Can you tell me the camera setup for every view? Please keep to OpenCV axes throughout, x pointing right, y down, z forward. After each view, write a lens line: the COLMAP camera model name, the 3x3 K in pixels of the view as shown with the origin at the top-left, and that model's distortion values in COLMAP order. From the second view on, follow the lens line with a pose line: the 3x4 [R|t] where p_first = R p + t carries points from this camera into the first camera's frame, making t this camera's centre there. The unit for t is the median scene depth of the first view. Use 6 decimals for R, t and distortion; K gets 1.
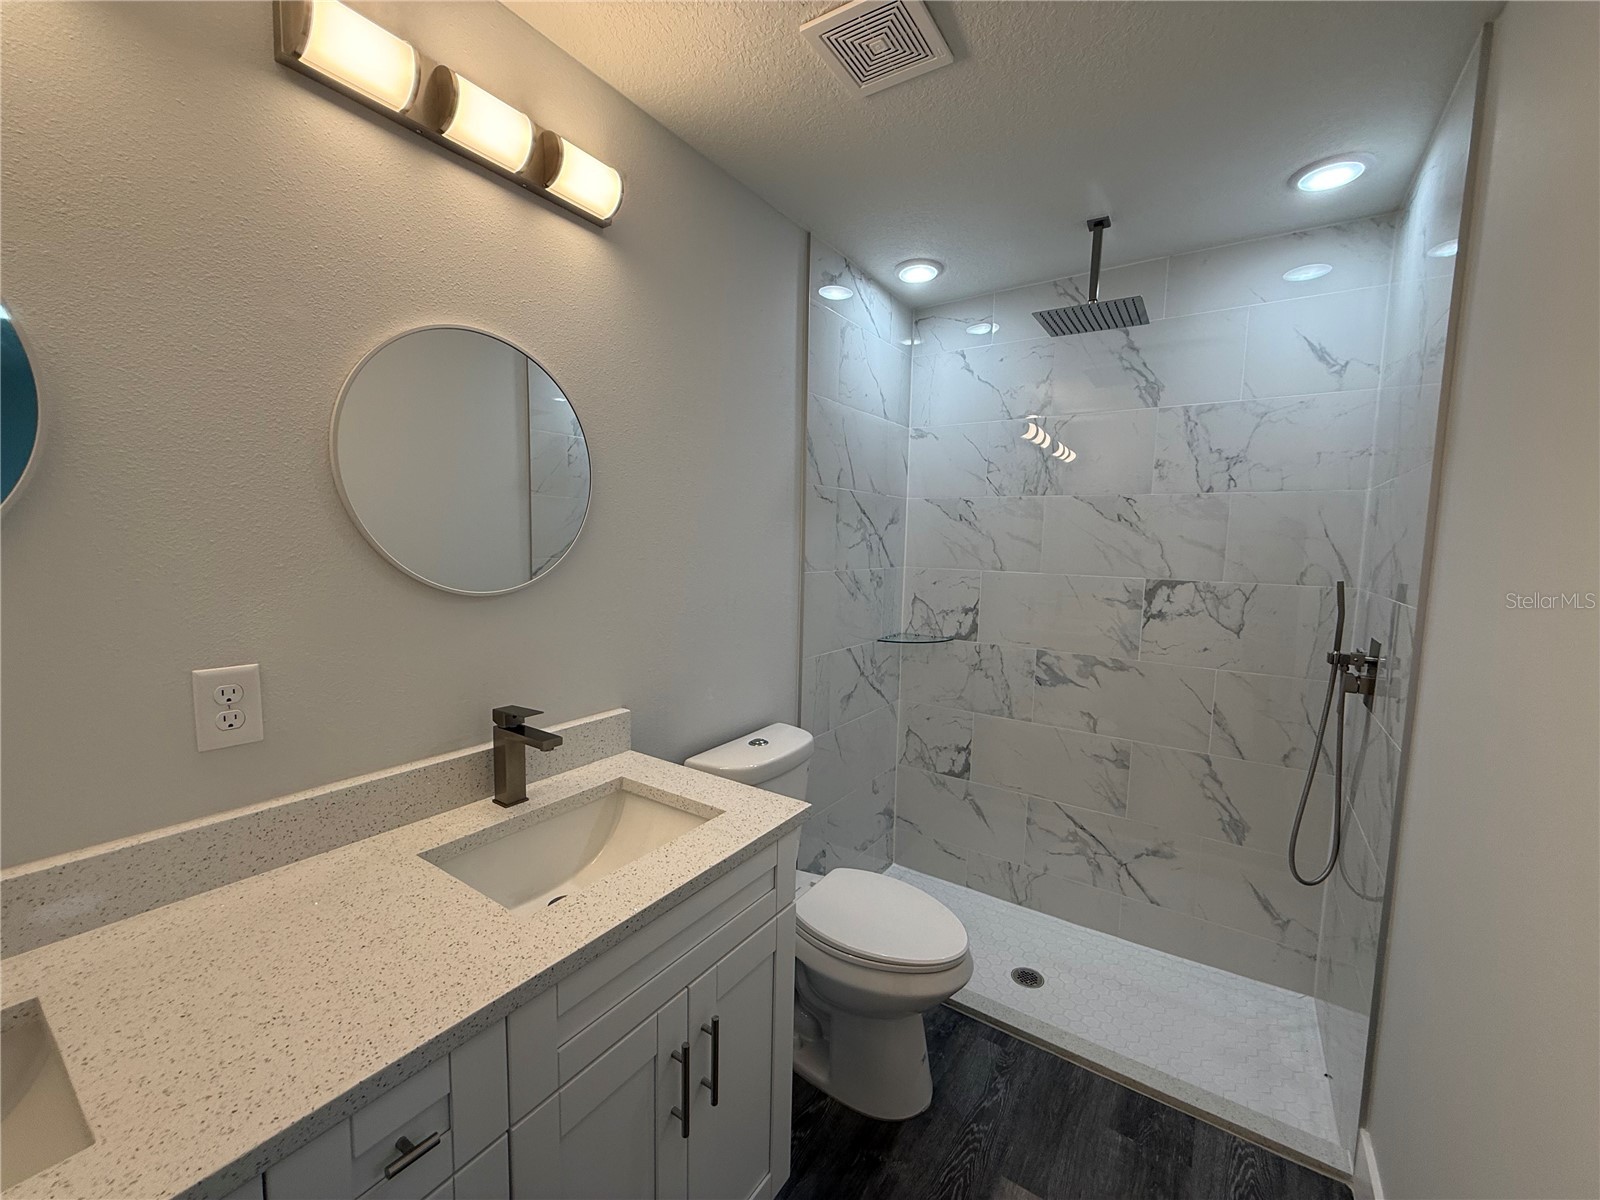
lens RADIAL K [[635.6, 0, 800.1], [0, 635.6, 602.2], [0, 0, 1]] dist [-0.000490, -0.000142]
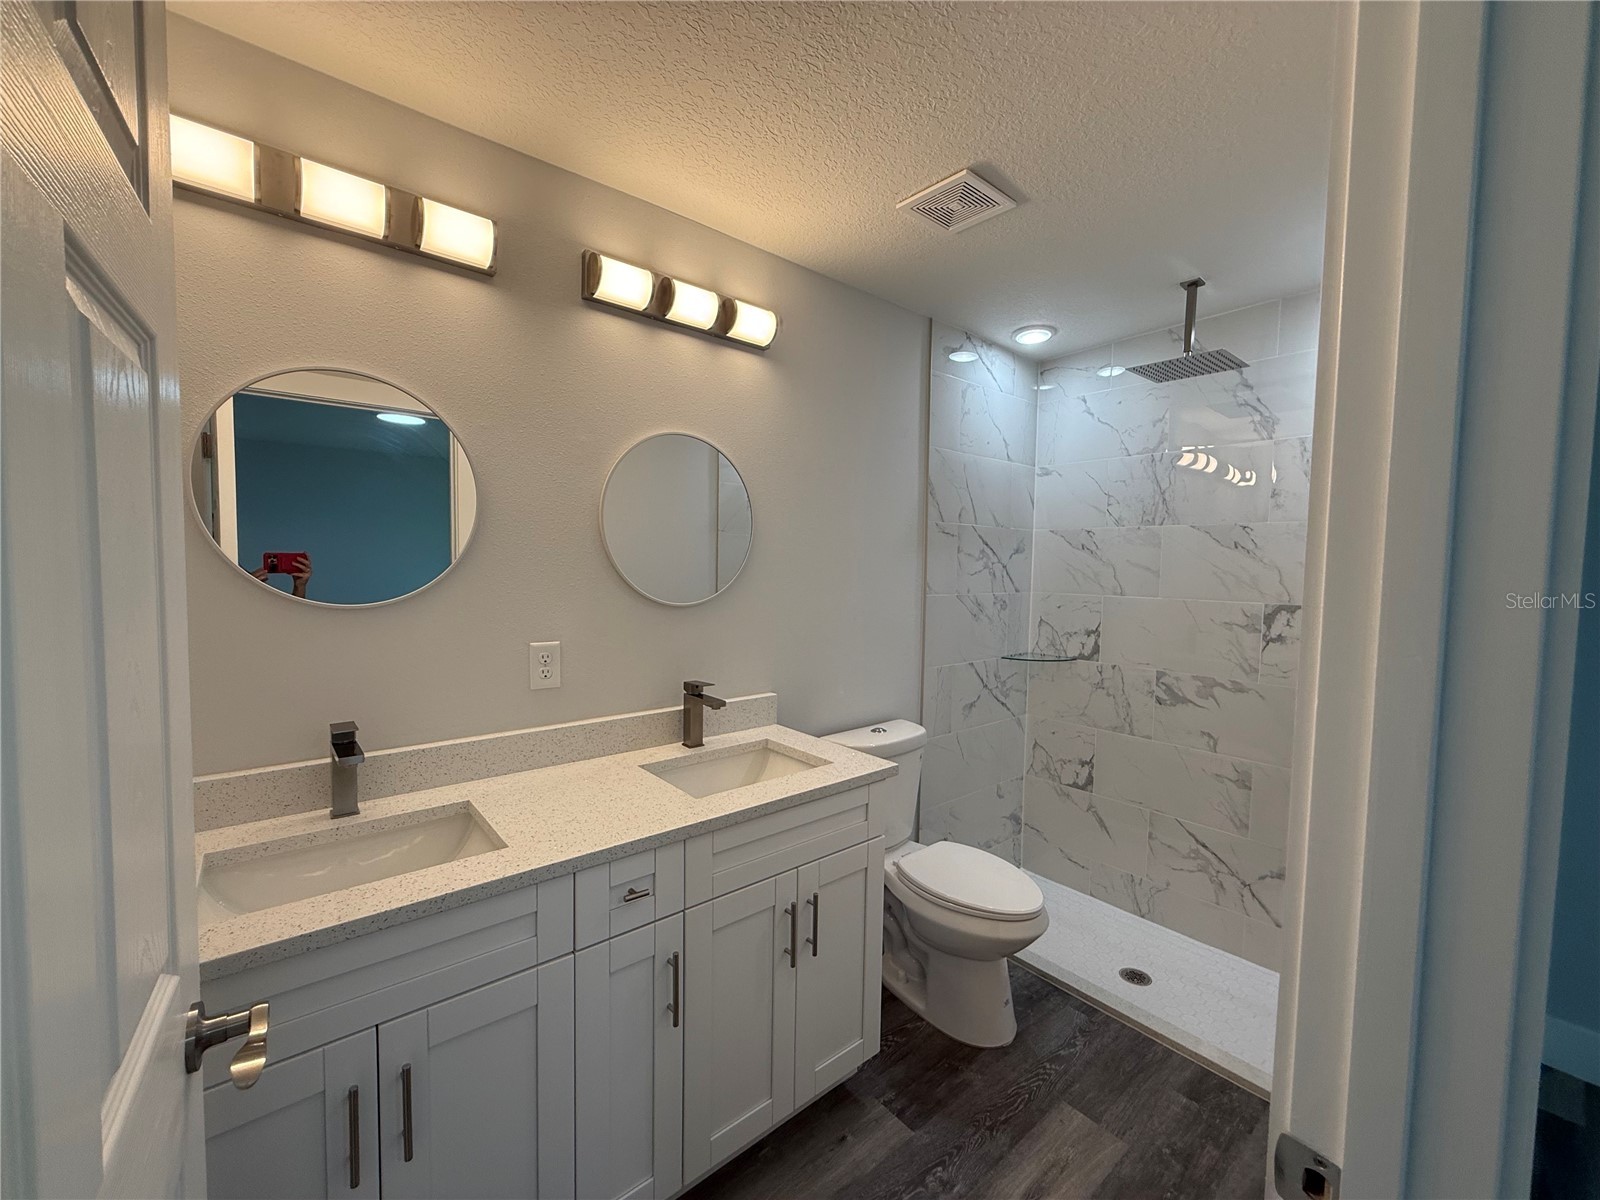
lens RADIAL K [[635.6, 0, 800.1], [0, 635.6, 602.2], [0, 0, 1]] dist [-0.000490, -0.000142]
pose [[0.961243, 0.009208, -0.275549, 0.110338], [-0.021662, 0.998875, -0.042187, 0.022145], [0.274851, 0.046521, 0.960361, -0.215220]]
